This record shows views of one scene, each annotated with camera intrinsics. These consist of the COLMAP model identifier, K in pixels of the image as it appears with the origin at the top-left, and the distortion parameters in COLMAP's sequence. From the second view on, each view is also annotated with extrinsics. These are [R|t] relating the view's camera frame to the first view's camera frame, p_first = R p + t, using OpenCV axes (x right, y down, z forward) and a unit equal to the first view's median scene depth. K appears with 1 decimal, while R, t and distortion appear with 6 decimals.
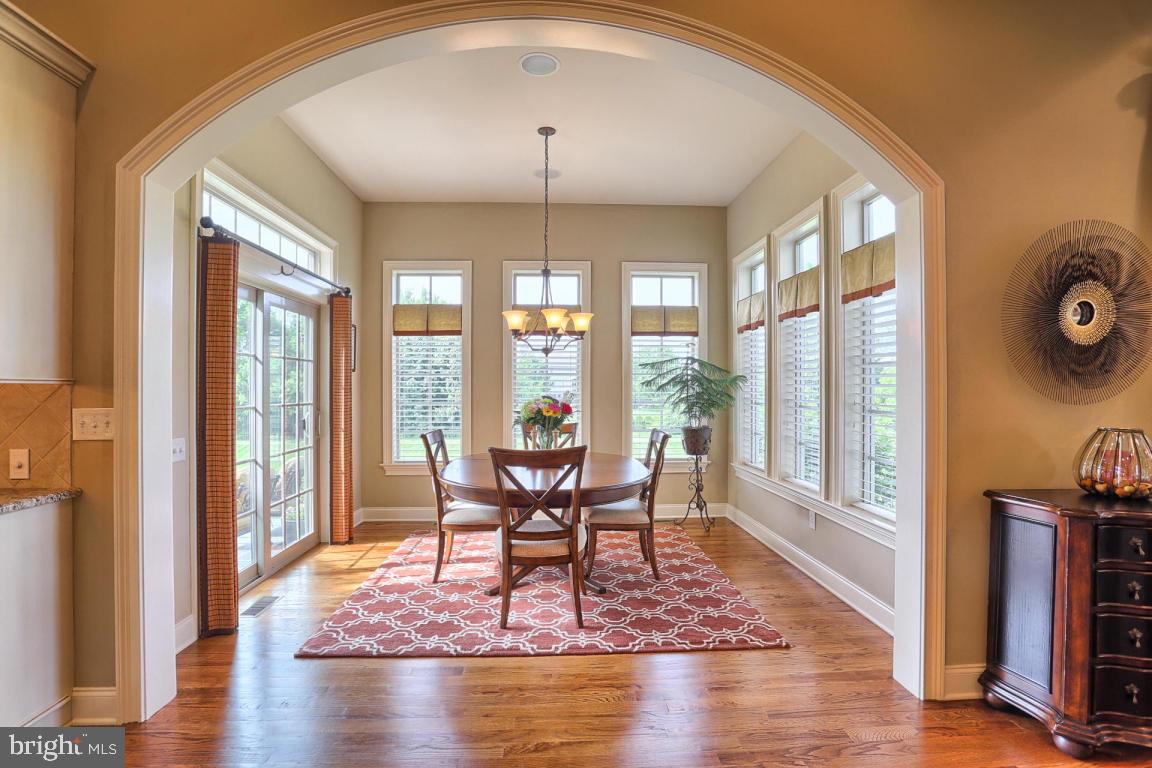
lens RADIAL K [[565.5, 0, 580.6], [0, 565.5, 382.6], [0, 0, 1]] dist [-0.057959, 0.022702]
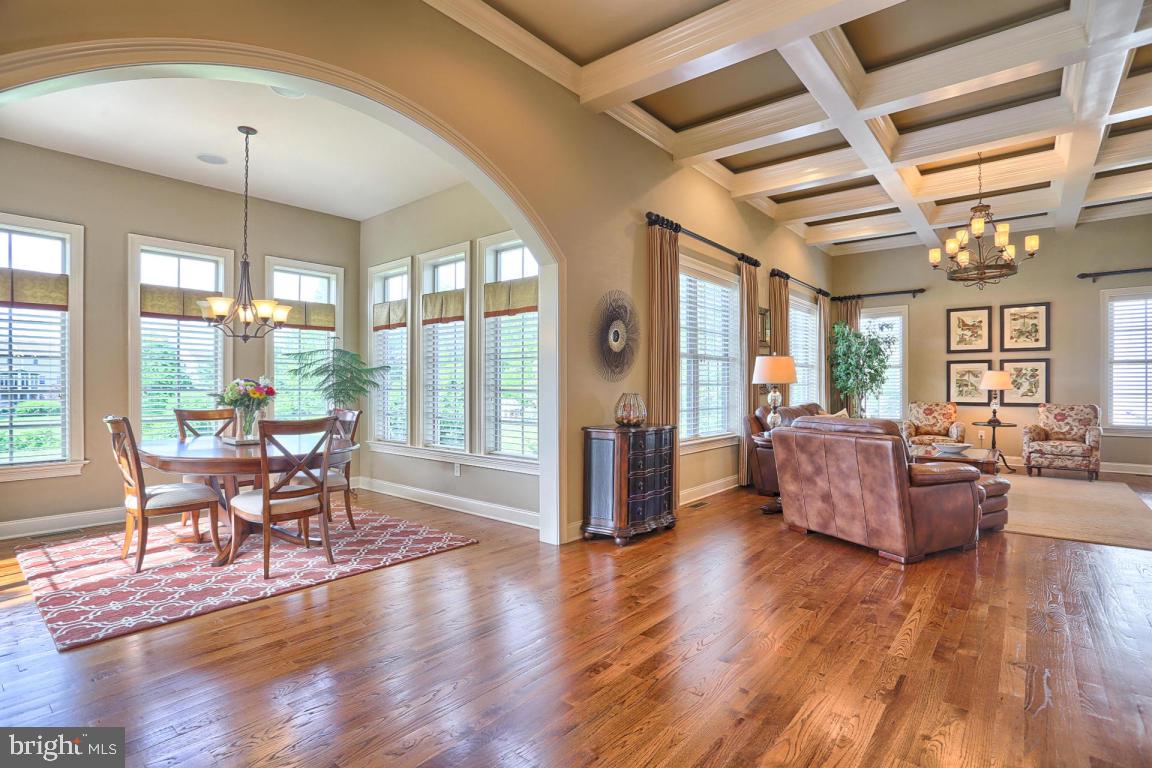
lens RADIAL K [[565.5, 0, 584.6], [0, 565.5, 384.2], [0, 0, 1]] dist [-0.057959, 0.022702]
pose [[0.671549, 0.002559, 0.740955, -0.471252], [-0.005109, 0.999986, 0.001176, 0.032530], [-0.740942, -0.004575, 0.671553, -0.206249]]
